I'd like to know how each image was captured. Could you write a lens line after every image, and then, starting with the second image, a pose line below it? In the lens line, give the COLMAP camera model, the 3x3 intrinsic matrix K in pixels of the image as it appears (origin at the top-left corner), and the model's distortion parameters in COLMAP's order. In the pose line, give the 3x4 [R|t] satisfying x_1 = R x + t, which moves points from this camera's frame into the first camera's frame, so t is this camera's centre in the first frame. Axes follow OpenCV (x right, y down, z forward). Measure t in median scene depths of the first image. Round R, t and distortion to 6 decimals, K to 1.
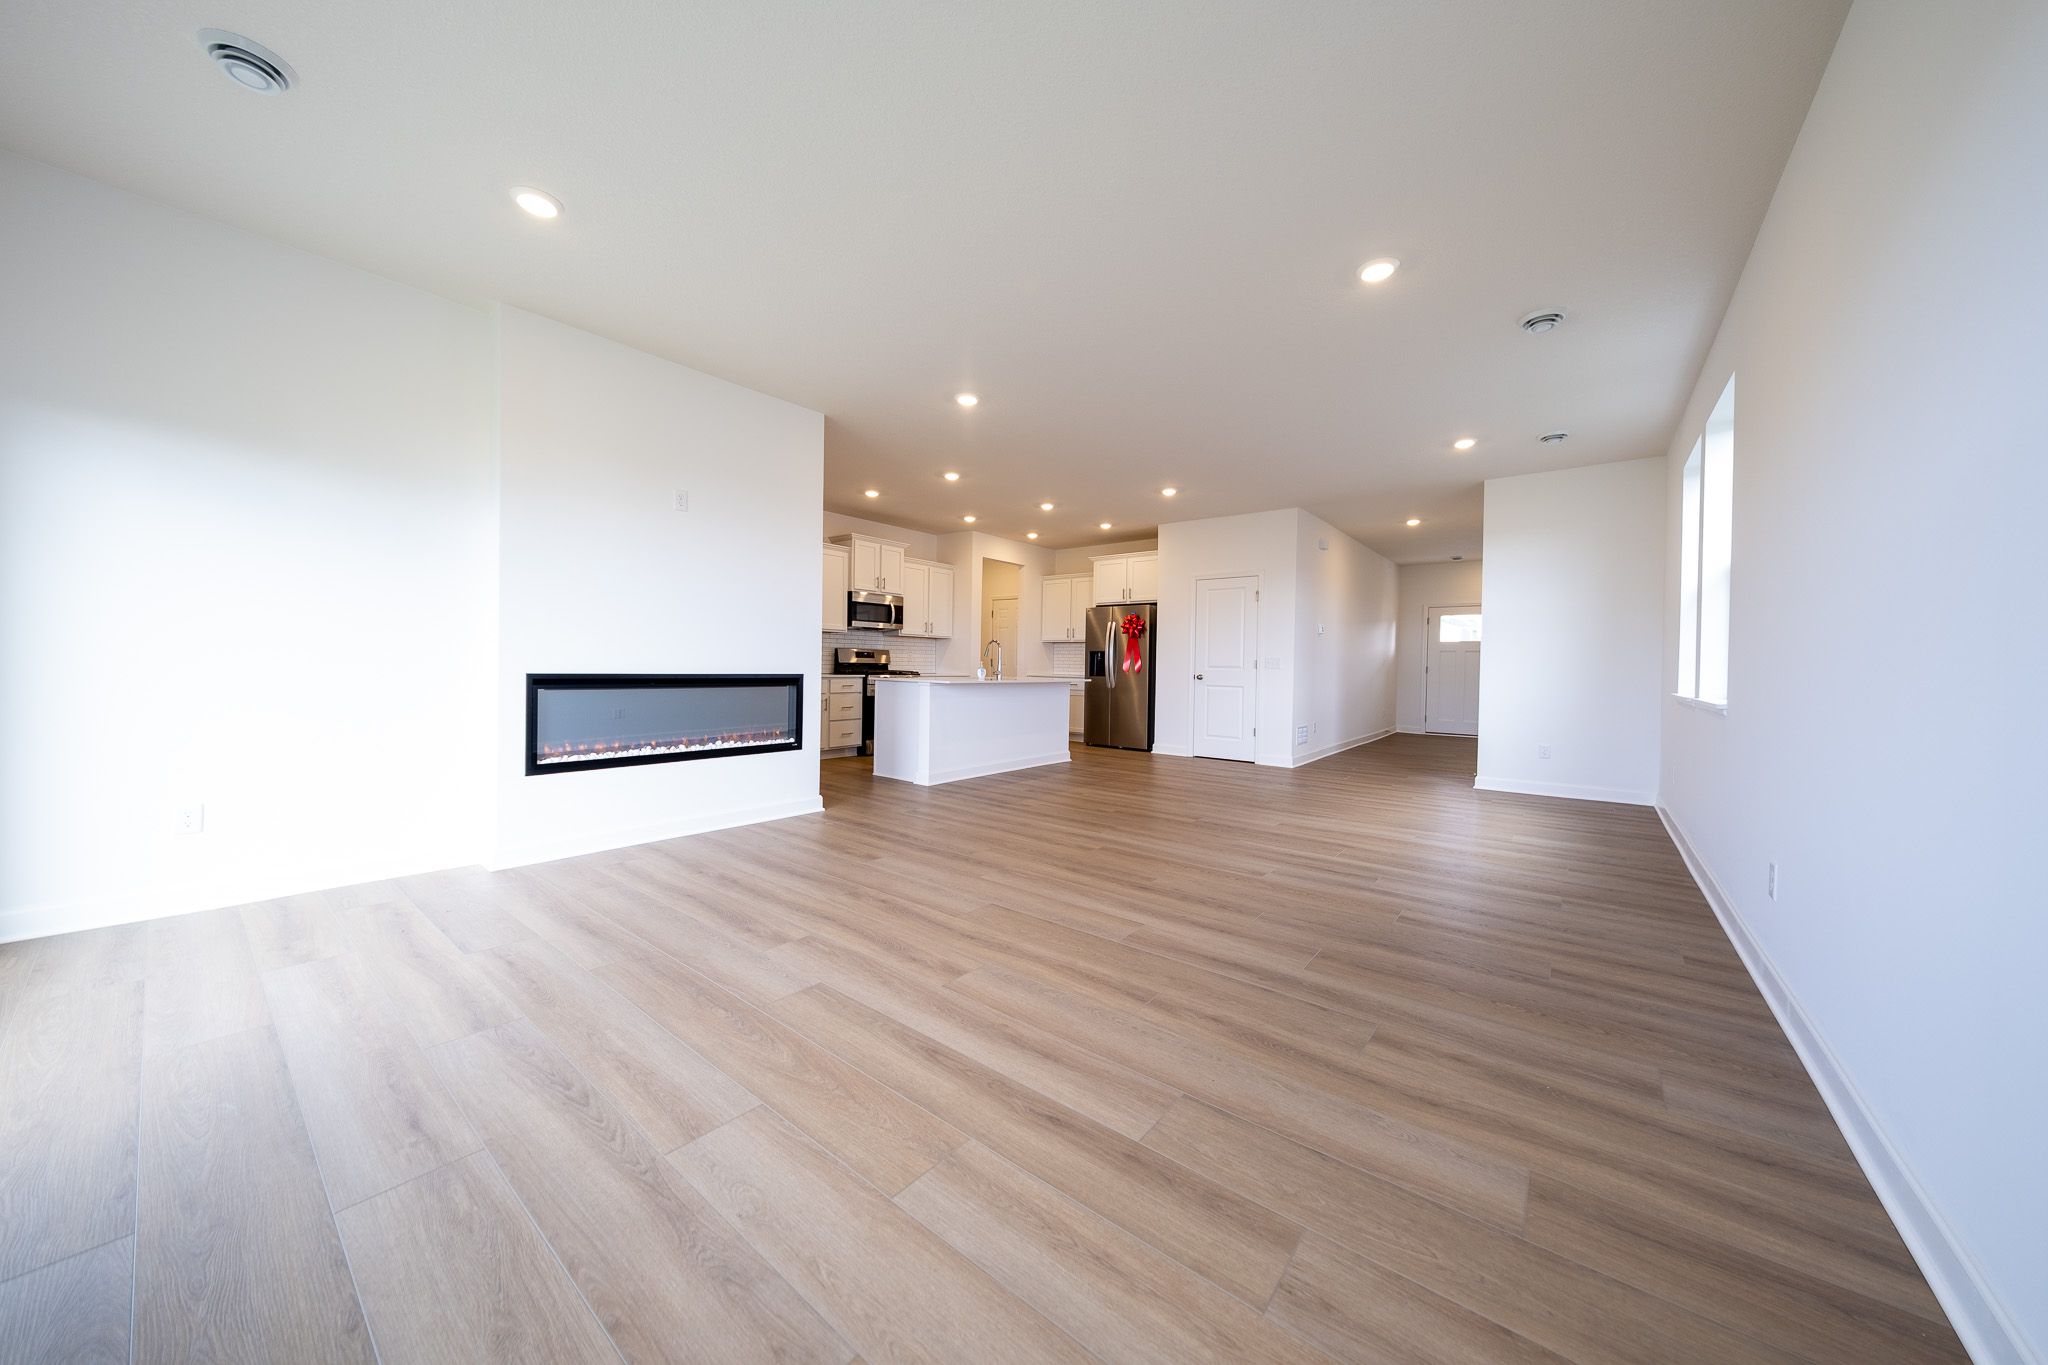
lens RADIAL K [[689.8, 0, 1020.9], [0, 689.8, 666.4], [0, 0, 1]] dist [0.004436, -0.000821]
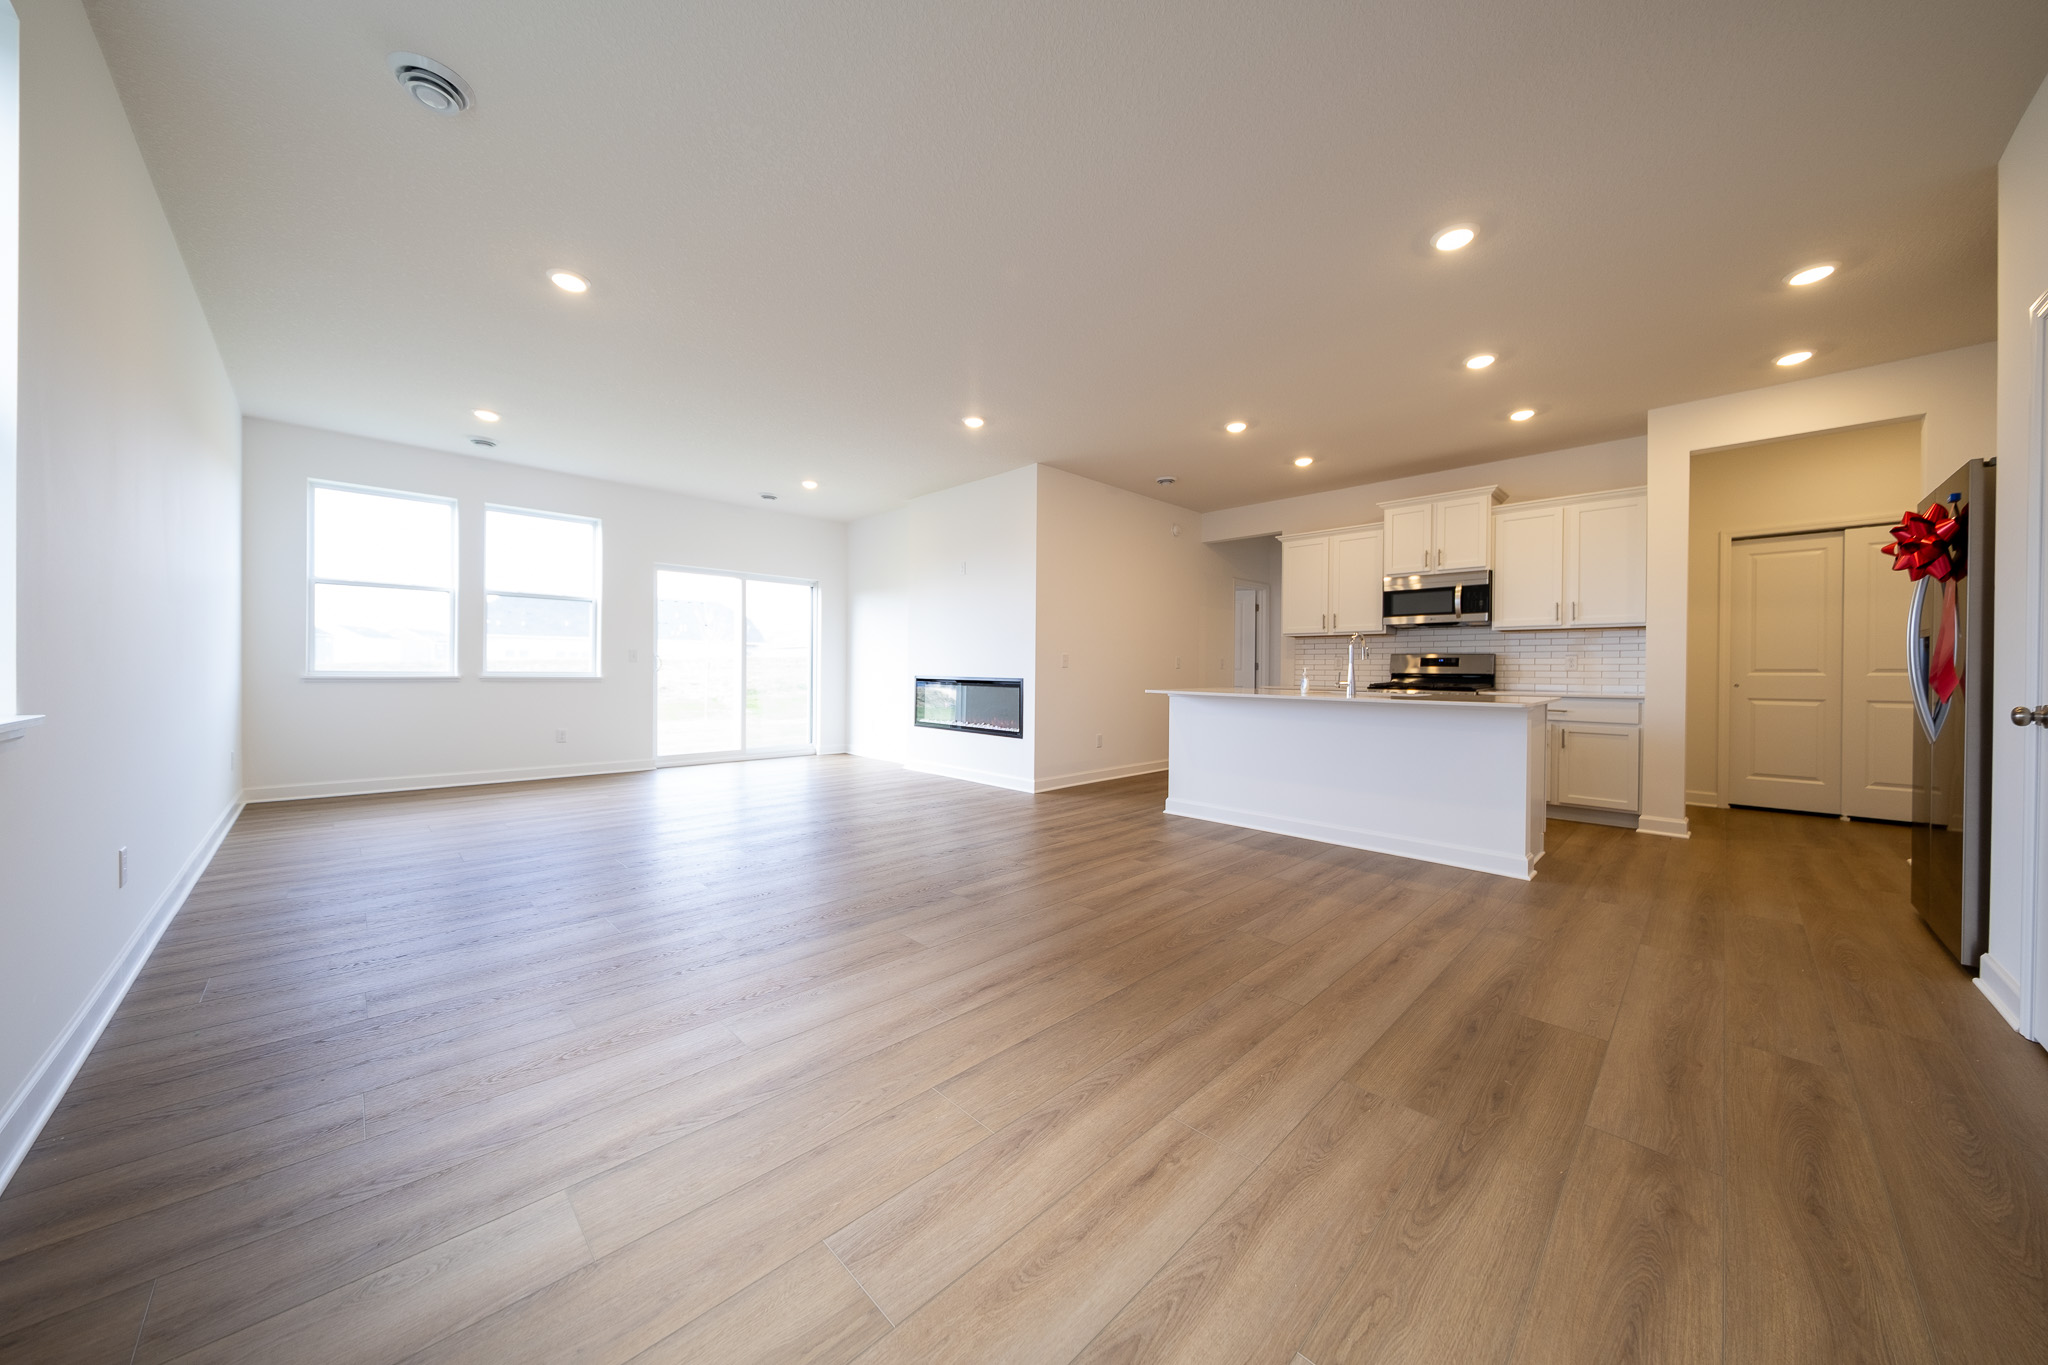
lens RADIAL K [[689.8, 0, 1022.5], [0, 689.8, 673.1], [0, 0, 1]] dist [0.004436, -0.000821]
pose [[-0.115696, -0.008553, -0.993248, 0.549924], [-0.012227, 0.999899, -0.007186, 0.005710], [0.993209, 0.011313, -0.115788, 0.680501]]
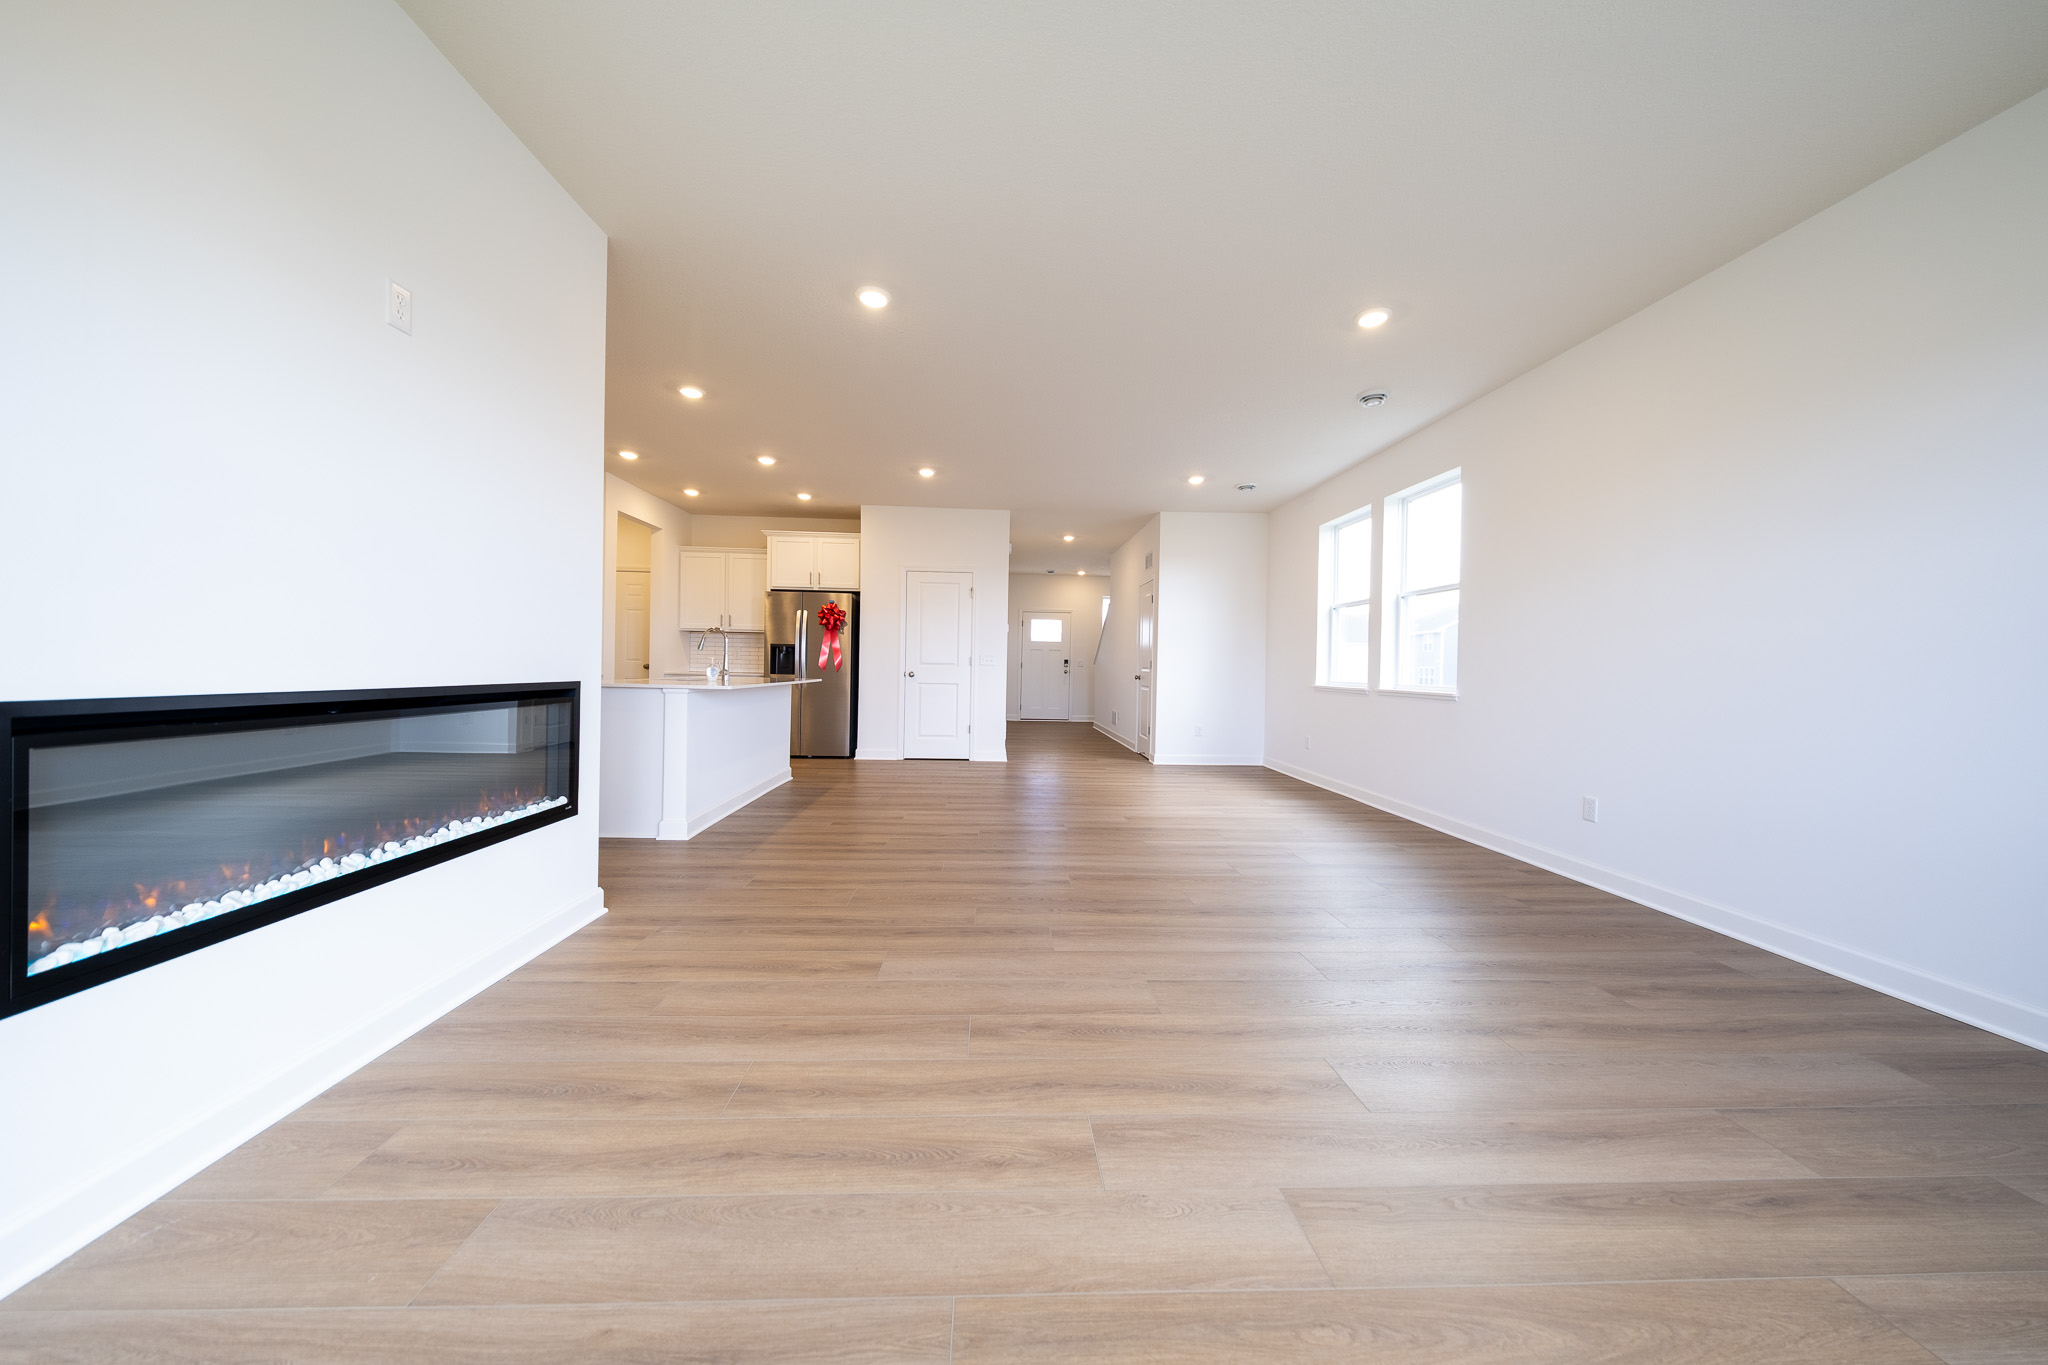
lens RADIAL K [[689.8, 0, 1019.0], [0, 689.8, 668.0], [0, 0, 1]] dist [0.004436, -0.000821]
pose [[0.747018, -0.004295, 0.664790, -0.256676], [-0.004633, 0.999921, 0.011666, -0.005003], [-0.664788, -0.011795, 0.746939, 0.203790]]
